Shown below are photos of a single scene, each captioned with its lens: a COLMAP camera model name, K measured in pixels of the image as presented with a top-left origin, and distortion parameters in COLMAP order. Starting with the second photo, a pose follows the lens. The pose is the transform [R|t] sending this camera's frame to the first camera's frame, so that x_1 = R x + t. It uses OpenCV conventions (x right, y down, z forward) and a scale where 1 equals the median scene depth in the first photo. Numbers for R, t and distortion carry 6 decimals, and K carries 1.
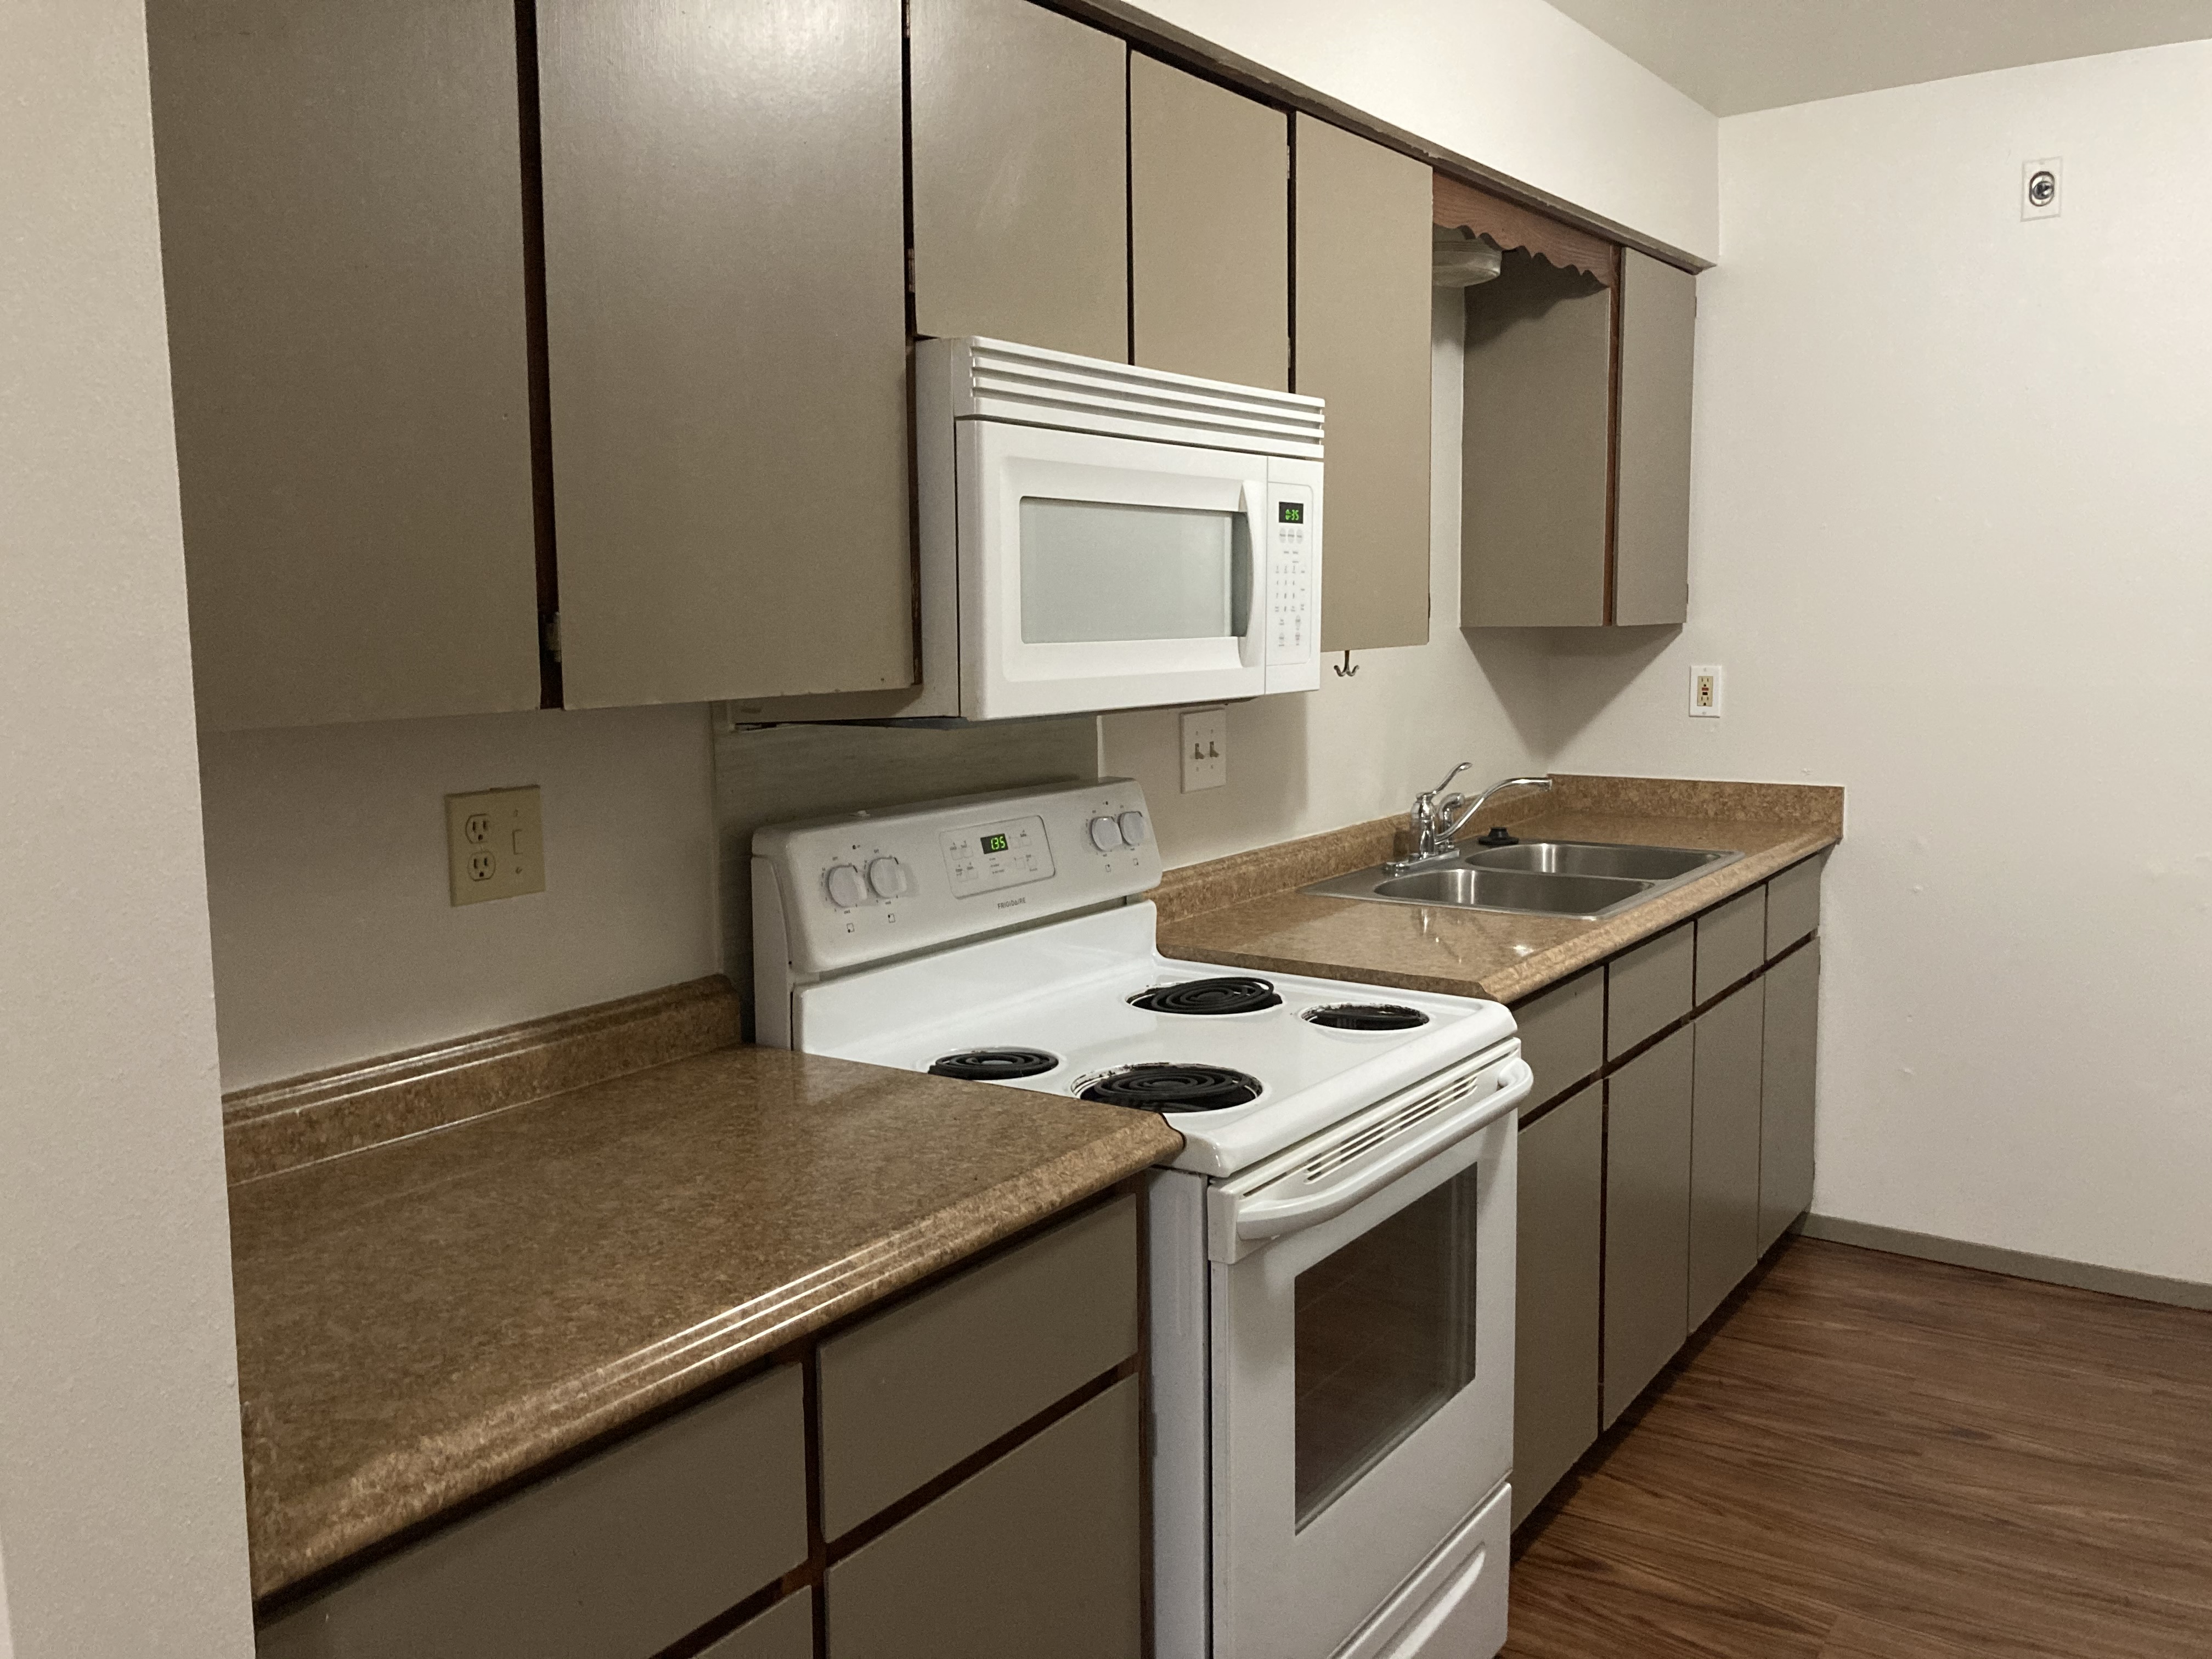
lens RADIAL K [[1839.3, 0, 1106.0], [0, 1839.3, 829.5], [0, 0, 1]] dist [0.012174, 0.016509]
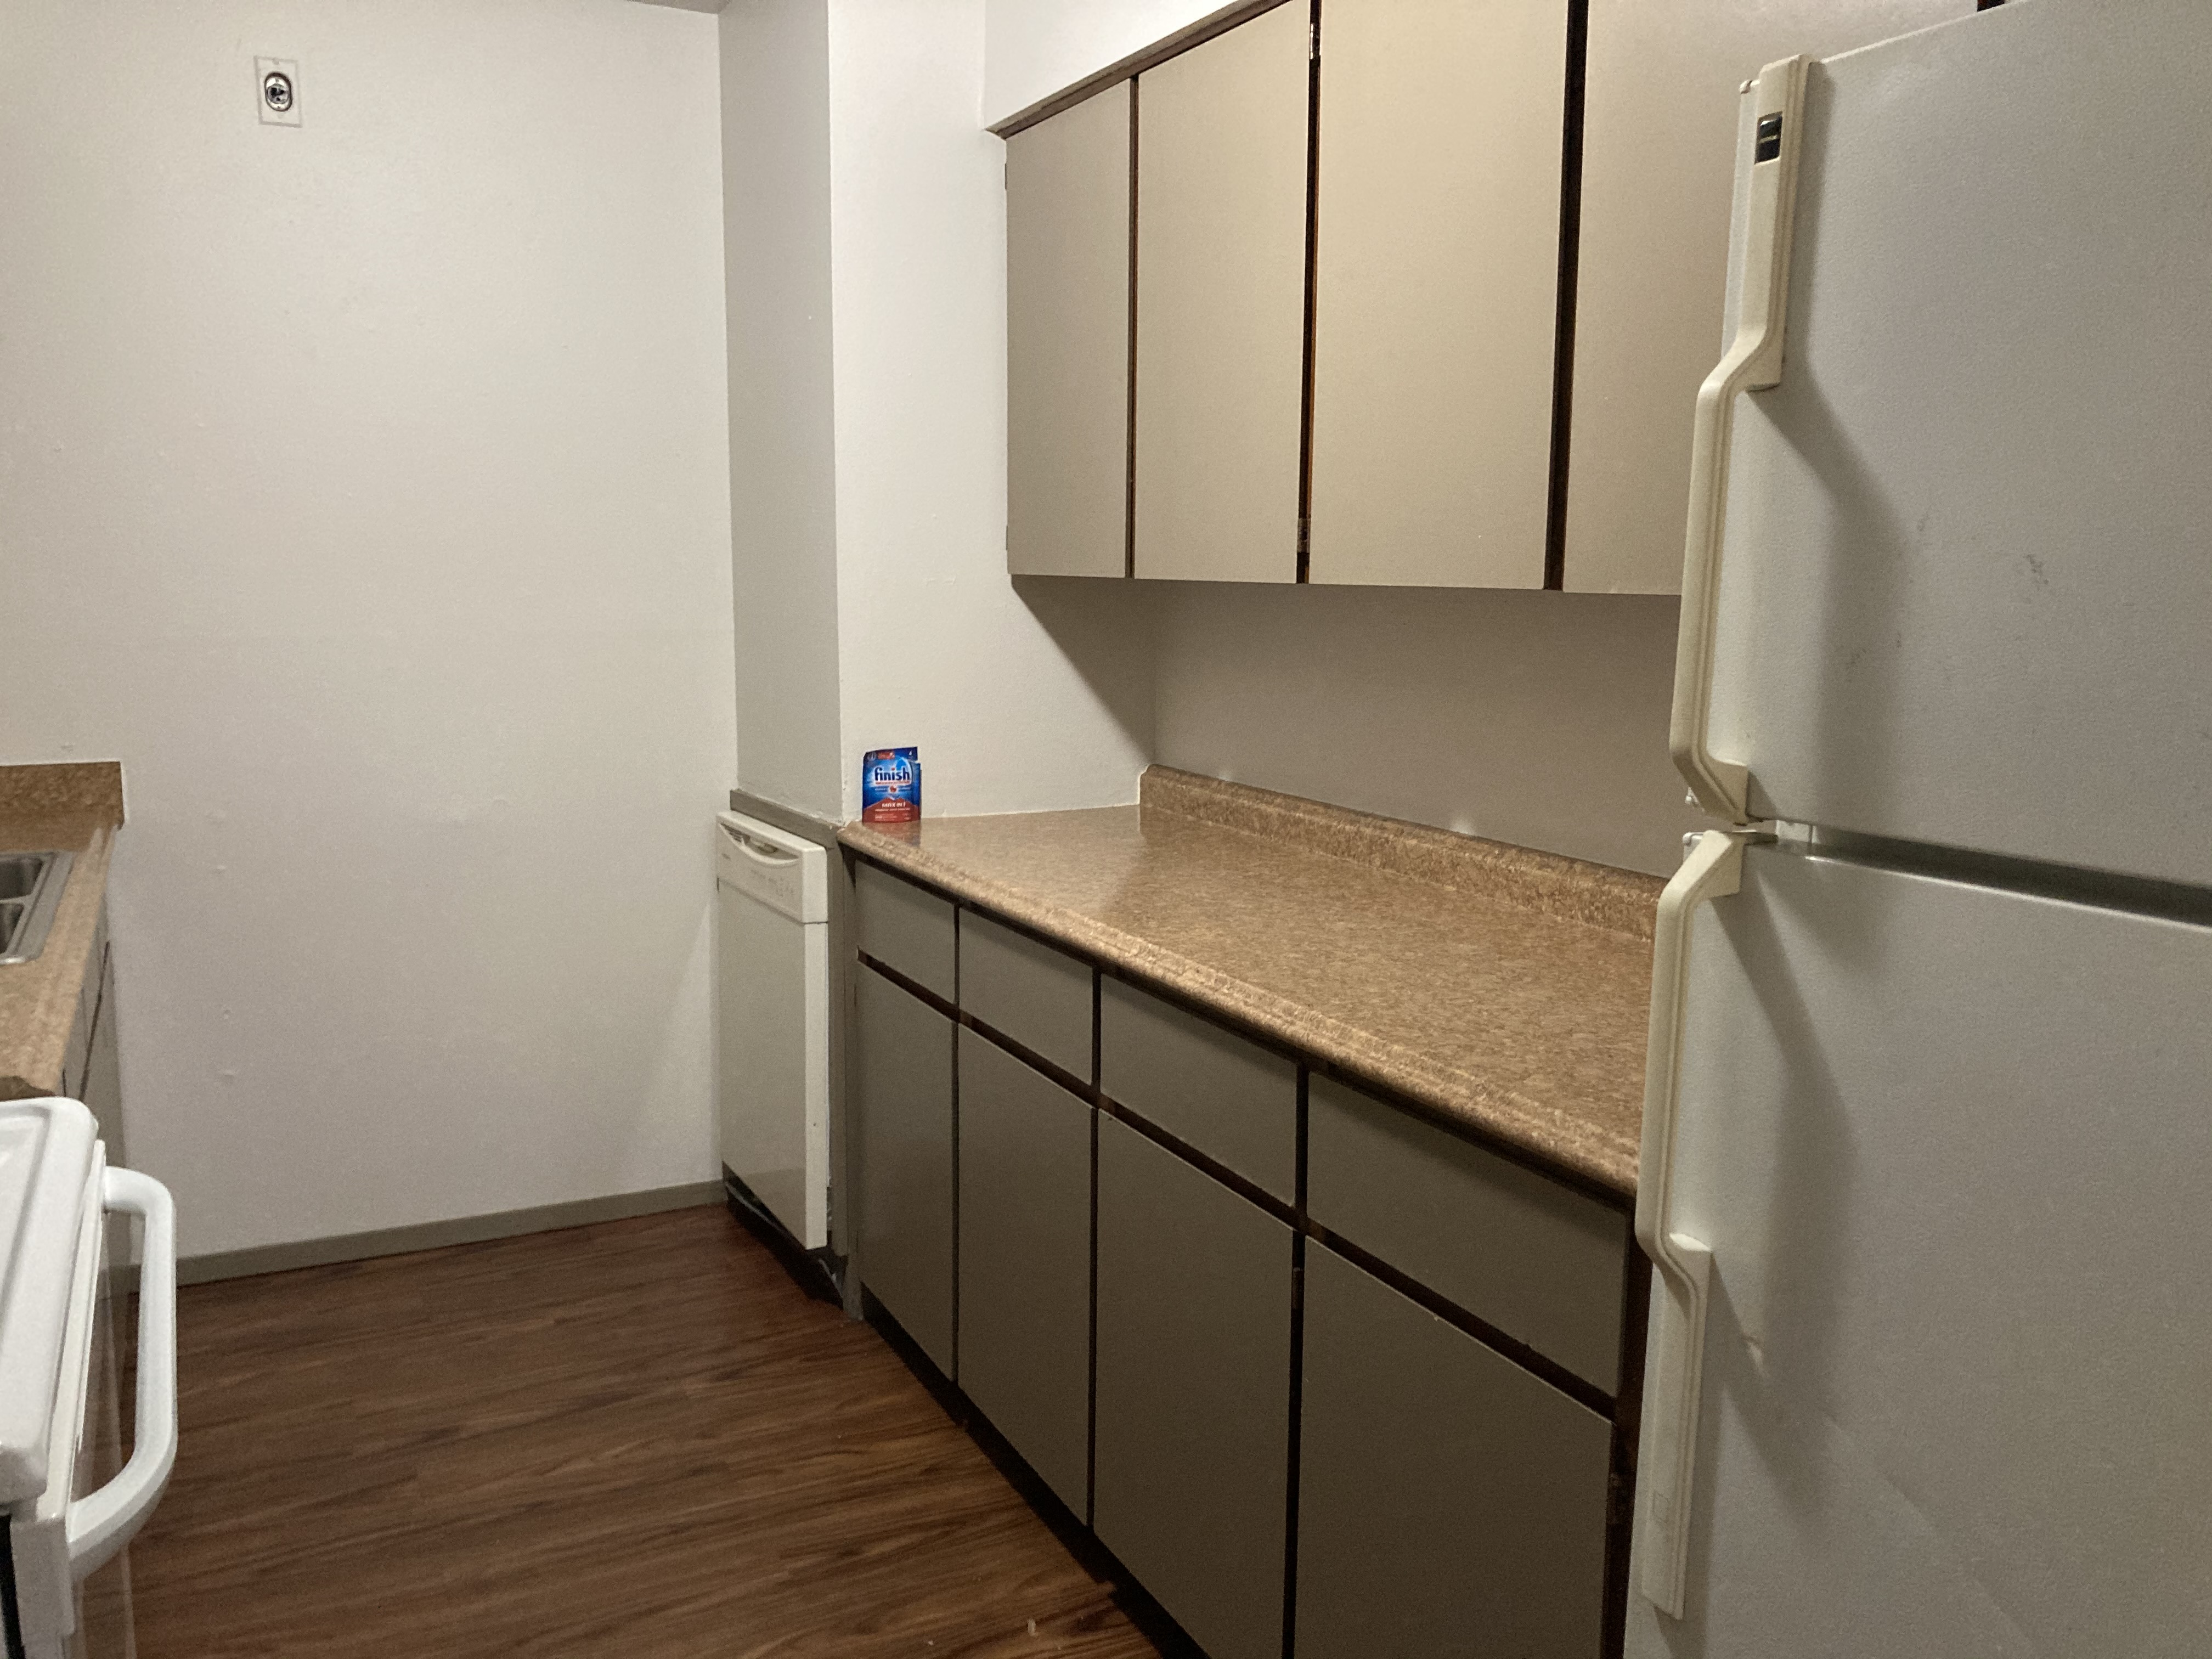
lens RADIAL K [[1839.3, 0, 1106.0], [0, 1839.3, 829.5], [0, 0, 1]] dist [0.012174, 0.016509]
pose [[0.492560, -0.116015, 0.862511, -0.125821], [0.097799, 0.992176, 0.077605, -0.015252], [-0.864766, 0.046128, 0.500052, 0.206650]]
